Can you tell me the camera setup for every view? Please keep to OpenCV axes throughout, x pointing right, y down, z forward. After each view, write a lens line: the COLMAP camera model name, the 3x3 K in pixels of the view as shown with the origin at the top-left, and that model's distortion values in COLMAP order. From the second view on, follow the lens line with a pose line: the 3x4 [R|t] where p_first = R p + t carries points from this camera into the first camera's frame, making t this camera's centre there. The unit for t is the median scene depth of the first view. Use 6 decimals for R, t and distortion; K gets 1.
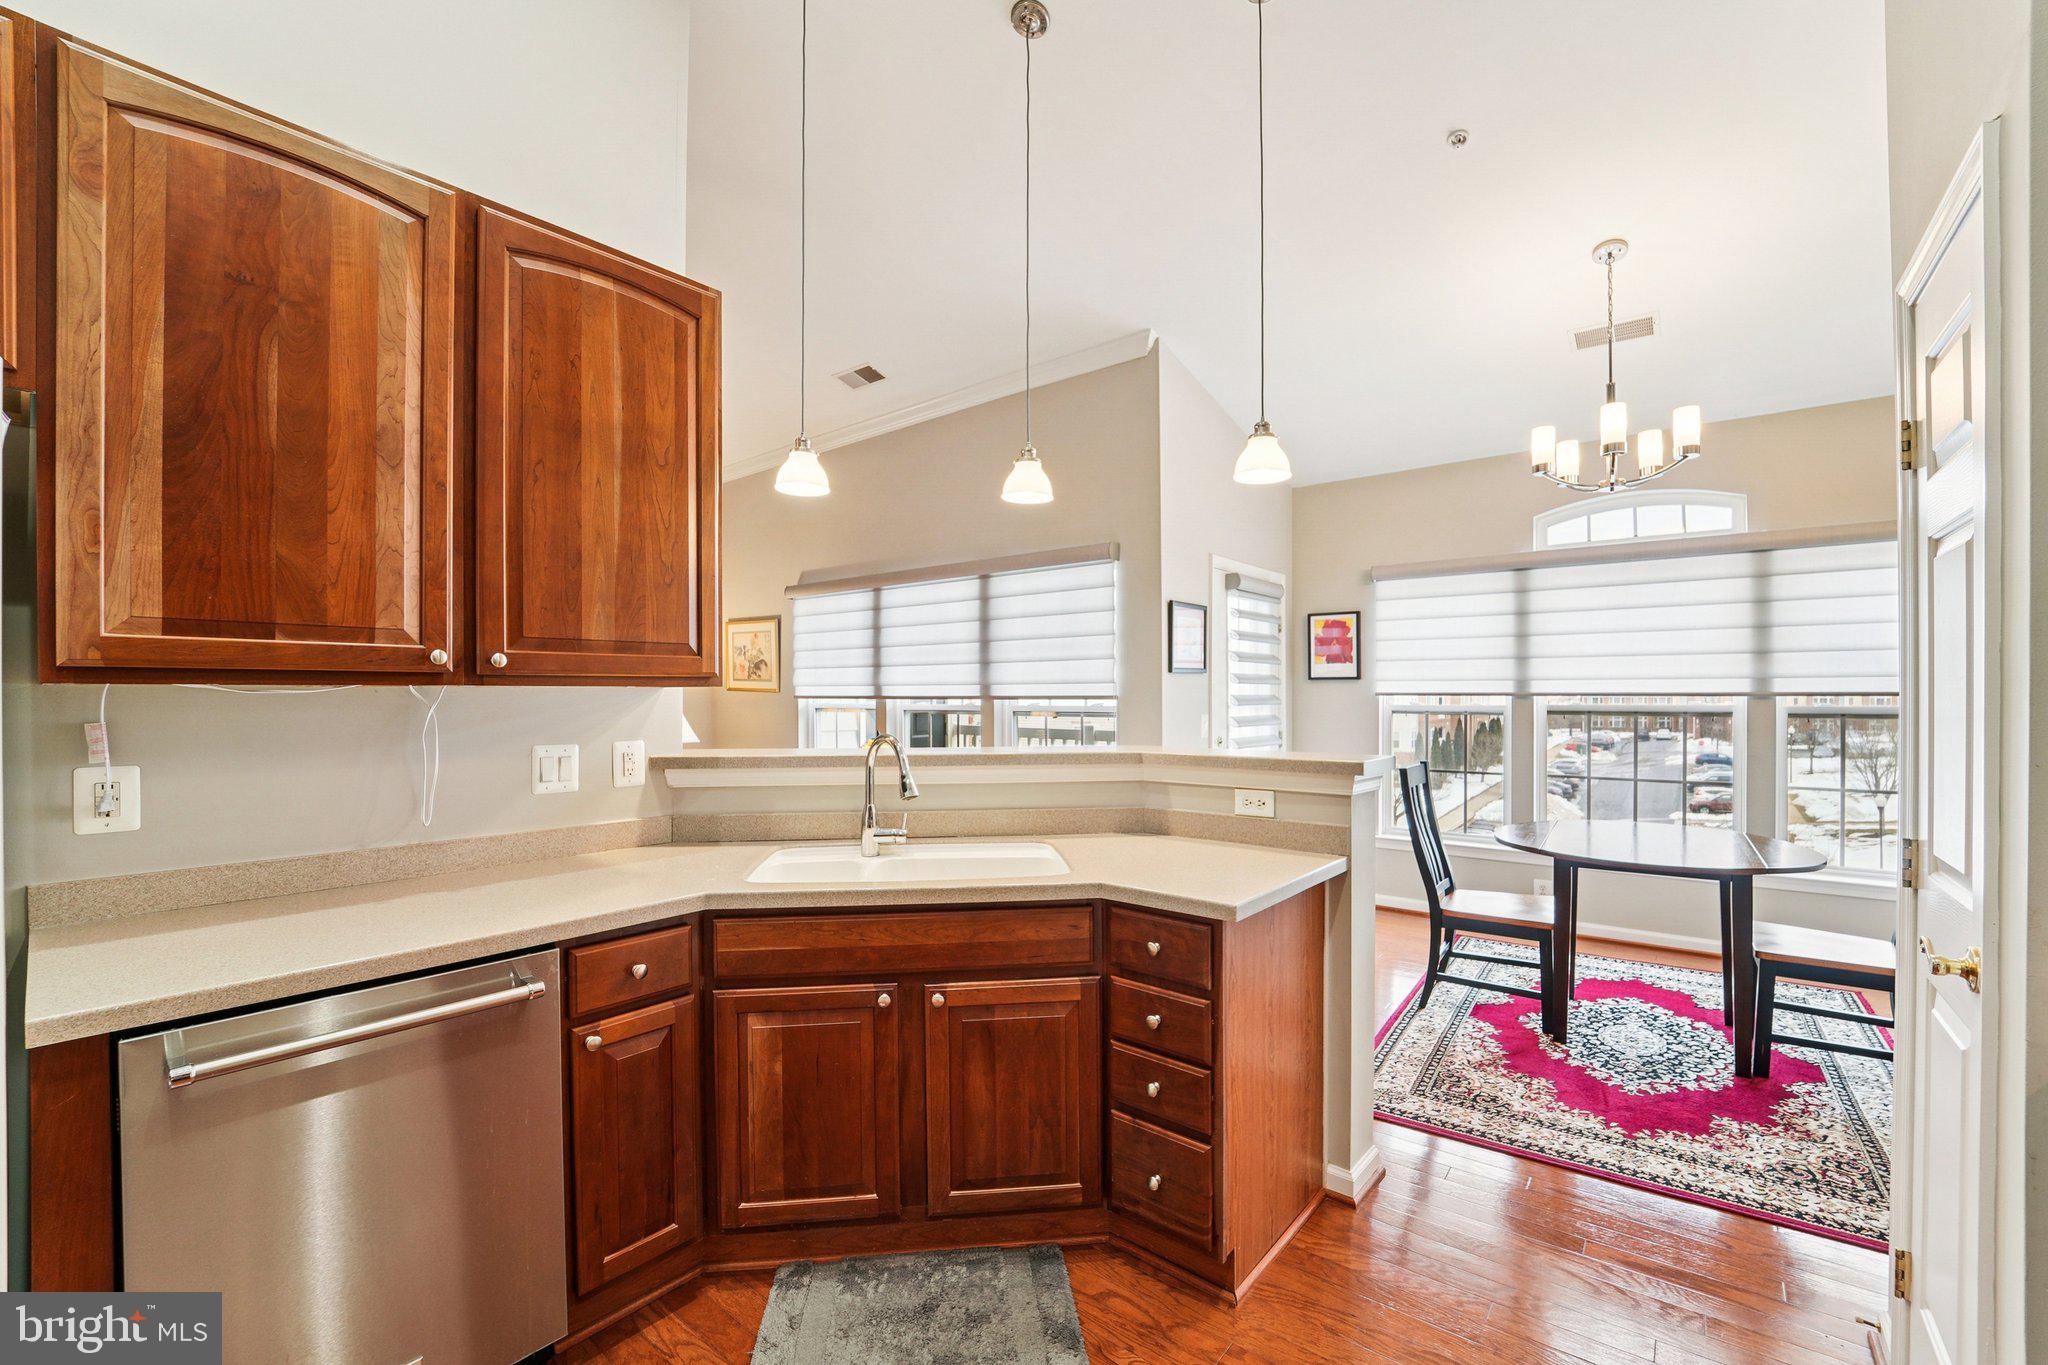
lens RADIAL K [[843.5, 0, 1027.2], [0, 843.5, 700.0], [0, 0, 1]] dist [-0.025140, 0.001418]
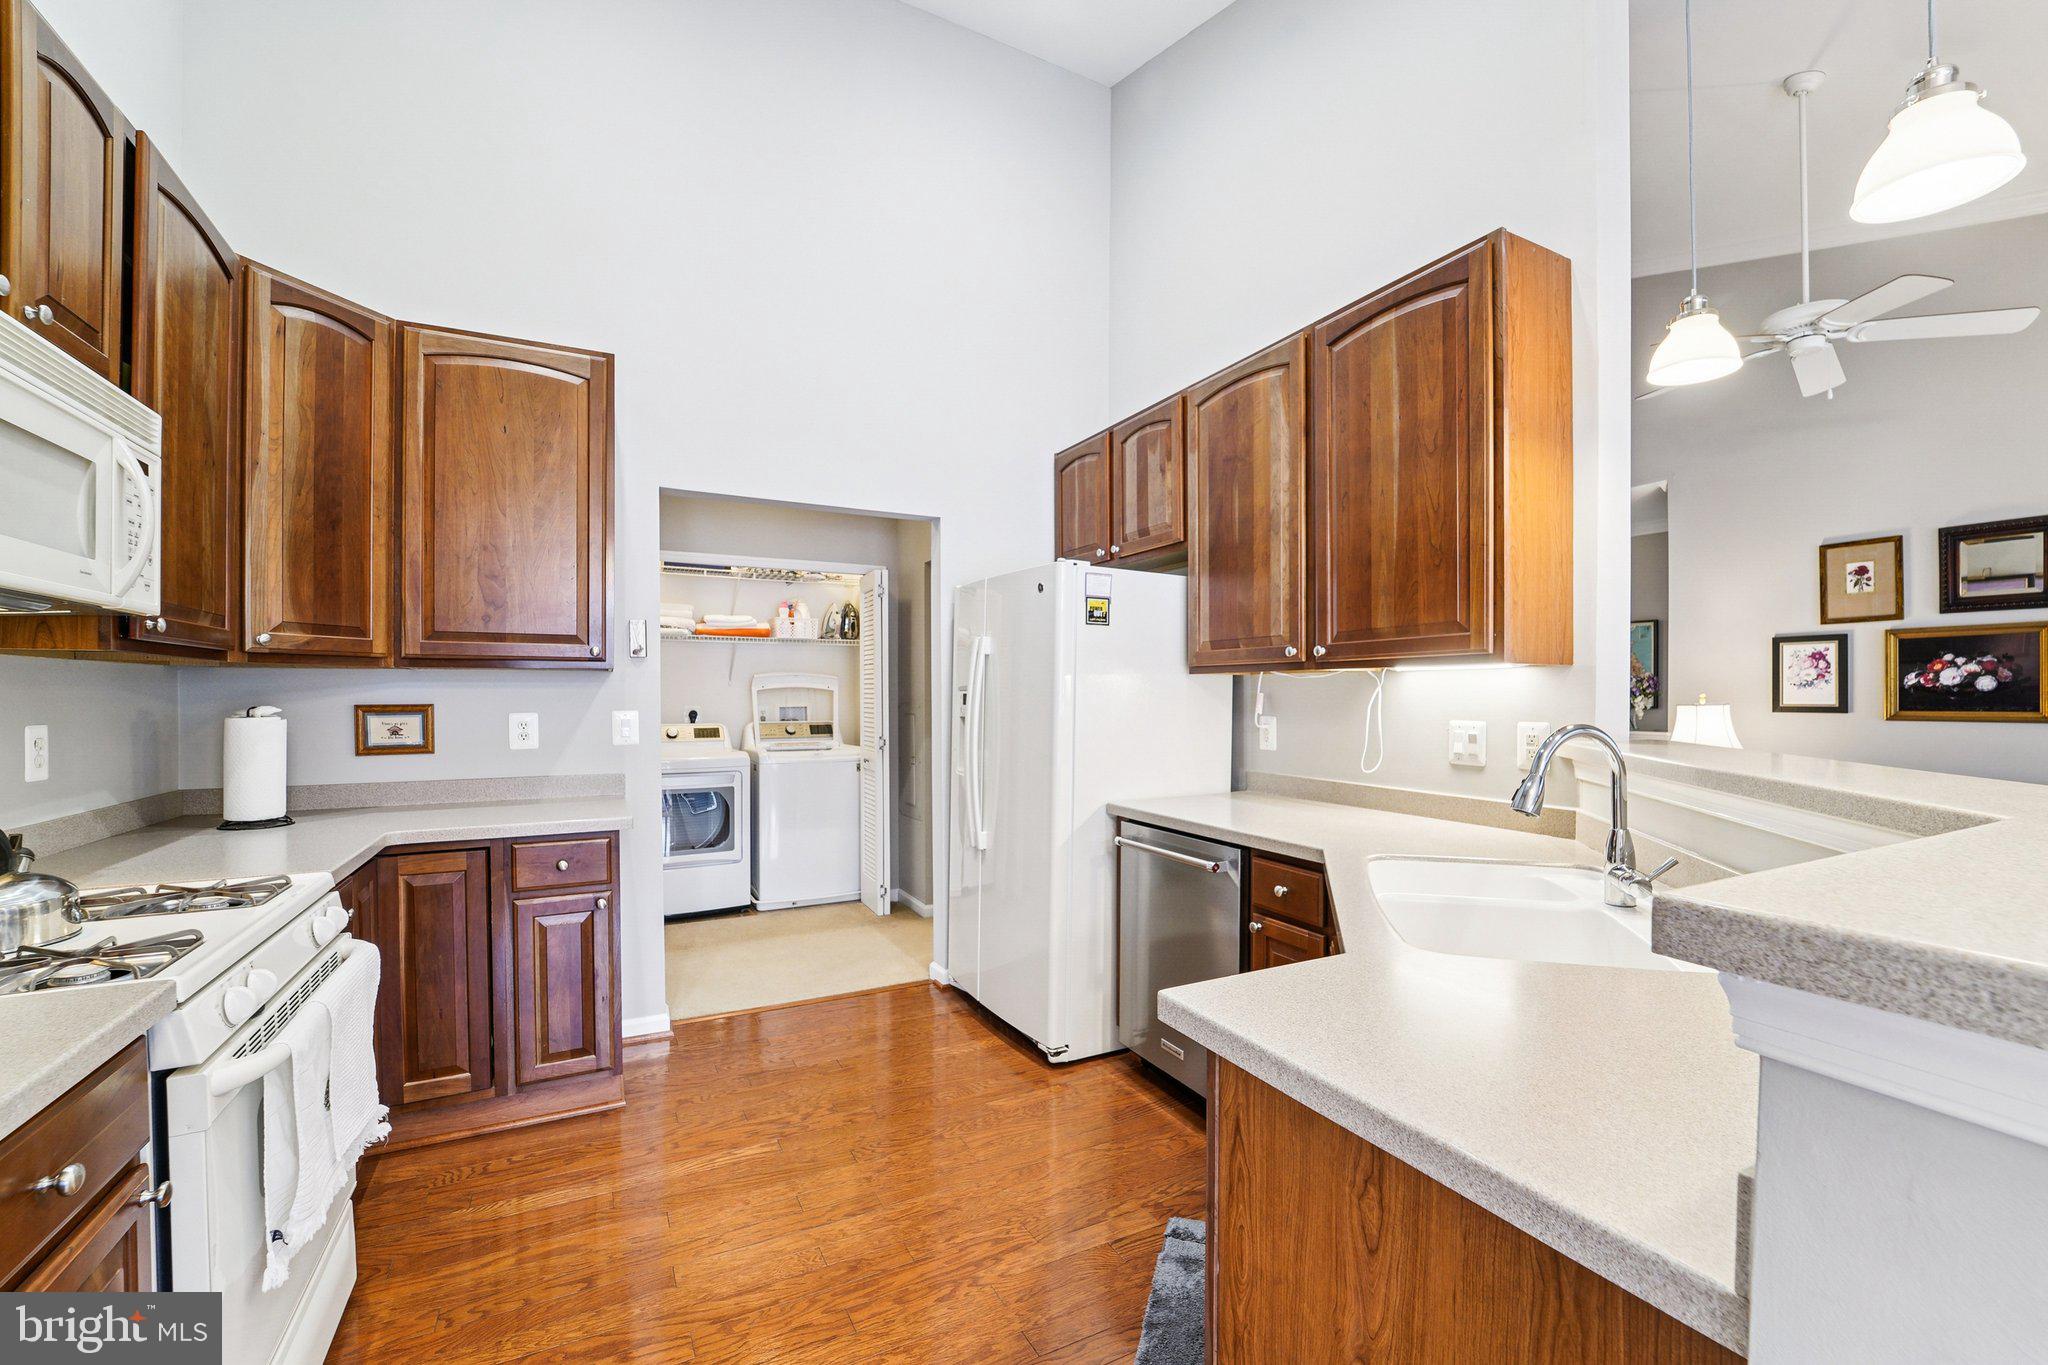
lens RADIAL K [[843.5, 0, 1042.6], [0, 843.5, 706.8], [0, 0, 1]] dist [-0.025140, 0.001418]
pose [[-0.395748, 0.016440, -0.918212, 0.629910], [-0.007166, 0.999754, 0.020989, 0.013984], [0.918331, 0.014886, -0.395533, 0.864857]]
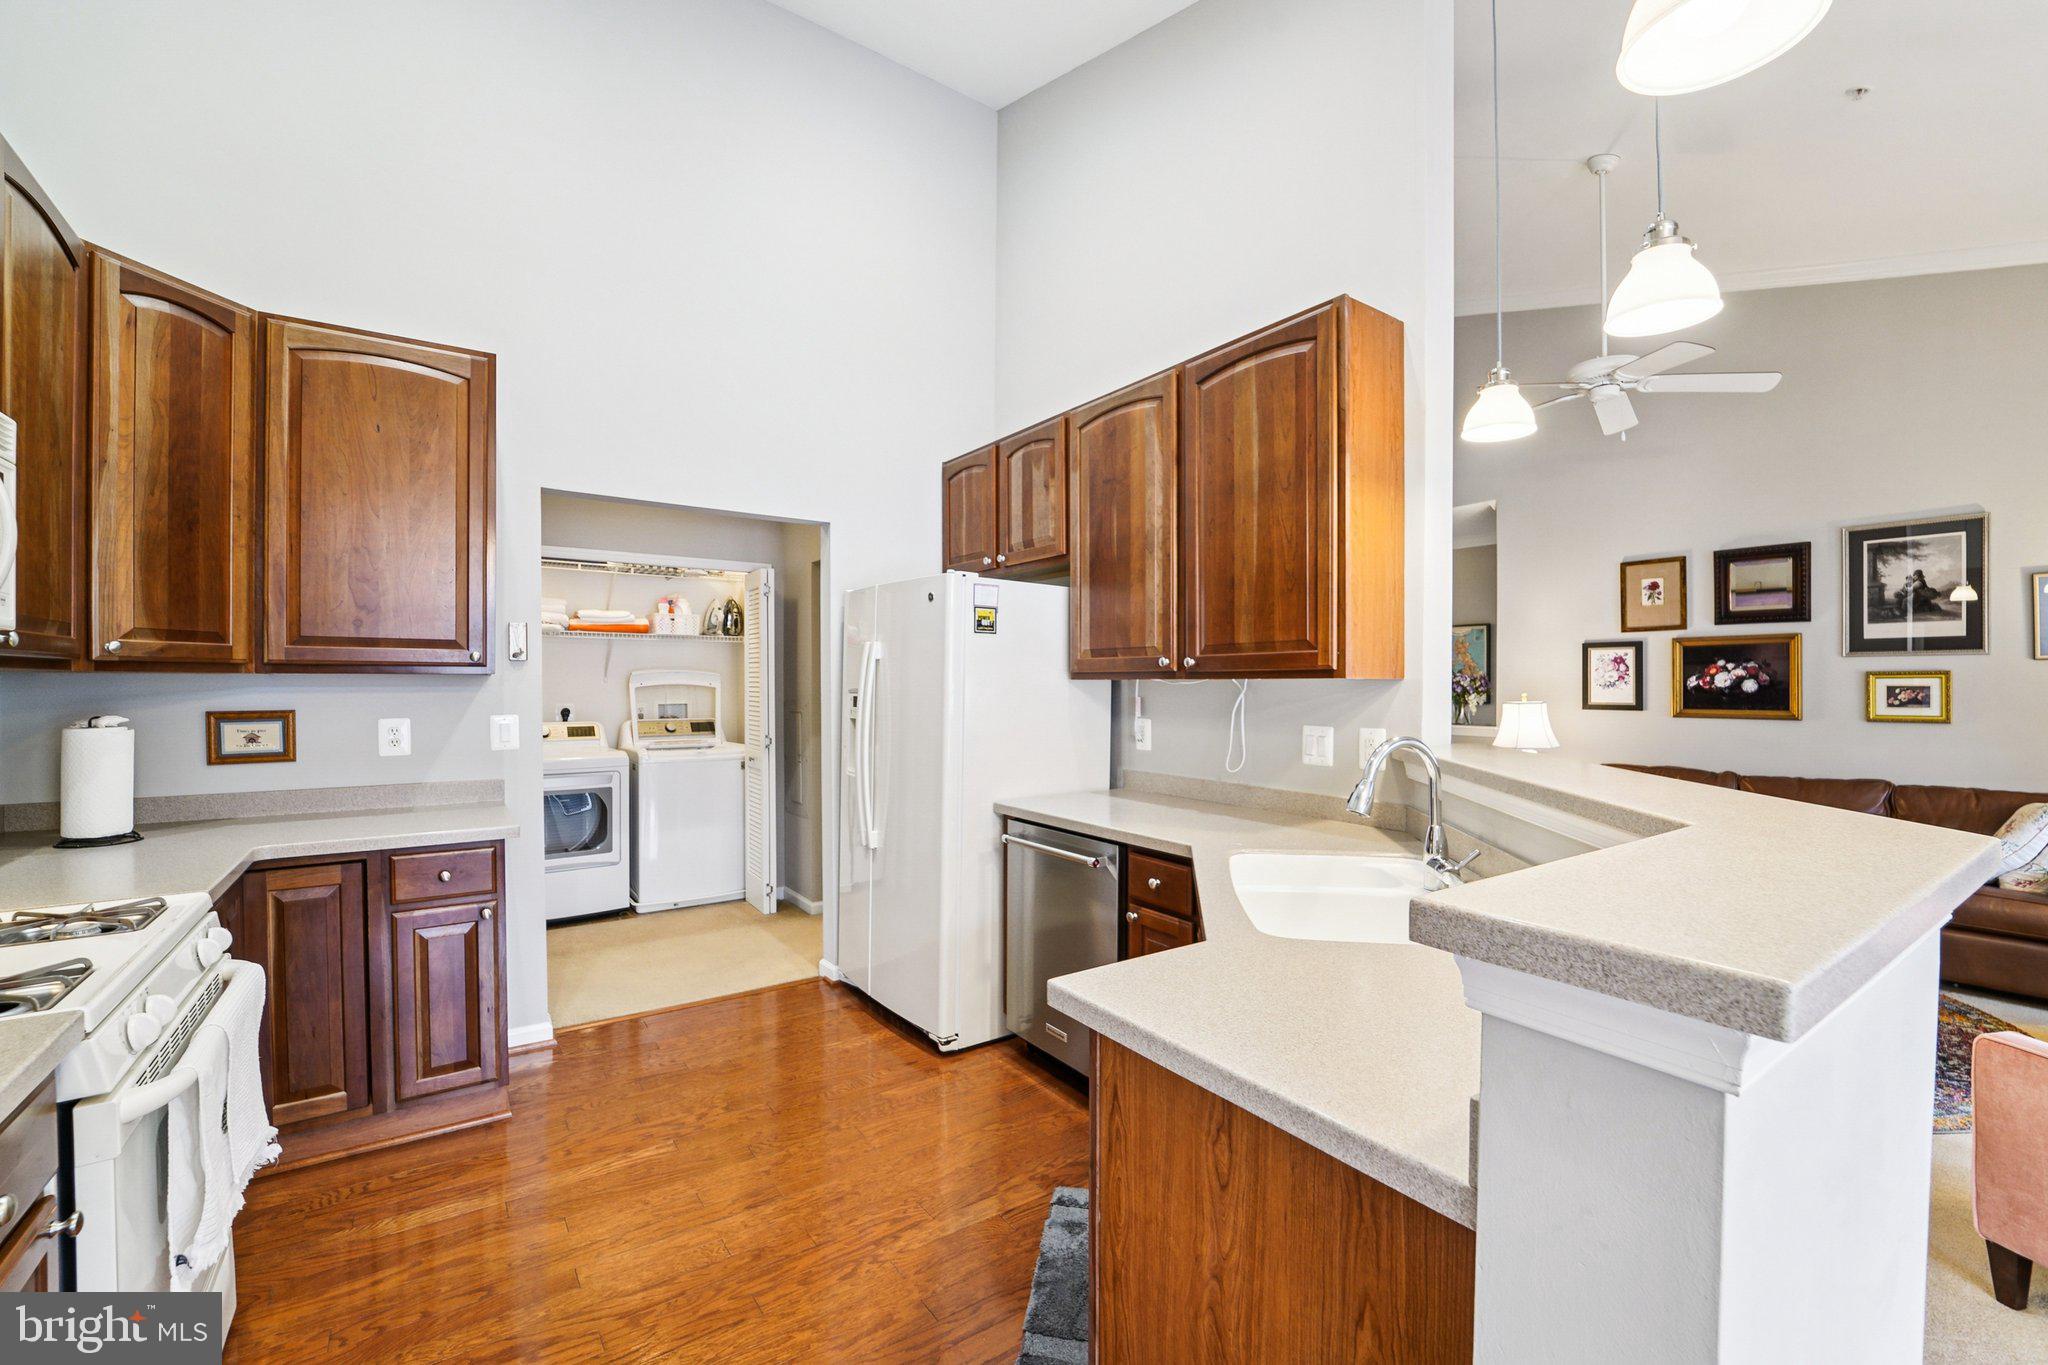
lens RADIAL K [[843.5, 0, 1031.4], [0, 843.5, 694.7], [0, 0, 1]] dist [-0.025140, 0.001418]
pose [[-0.276244, 0.015280, -0.960966, 0.695115], [-0.009448, 0.999782, 0.018613, -0.011534], [0.961041, 0.014221, -0.276040, 0.877404]]
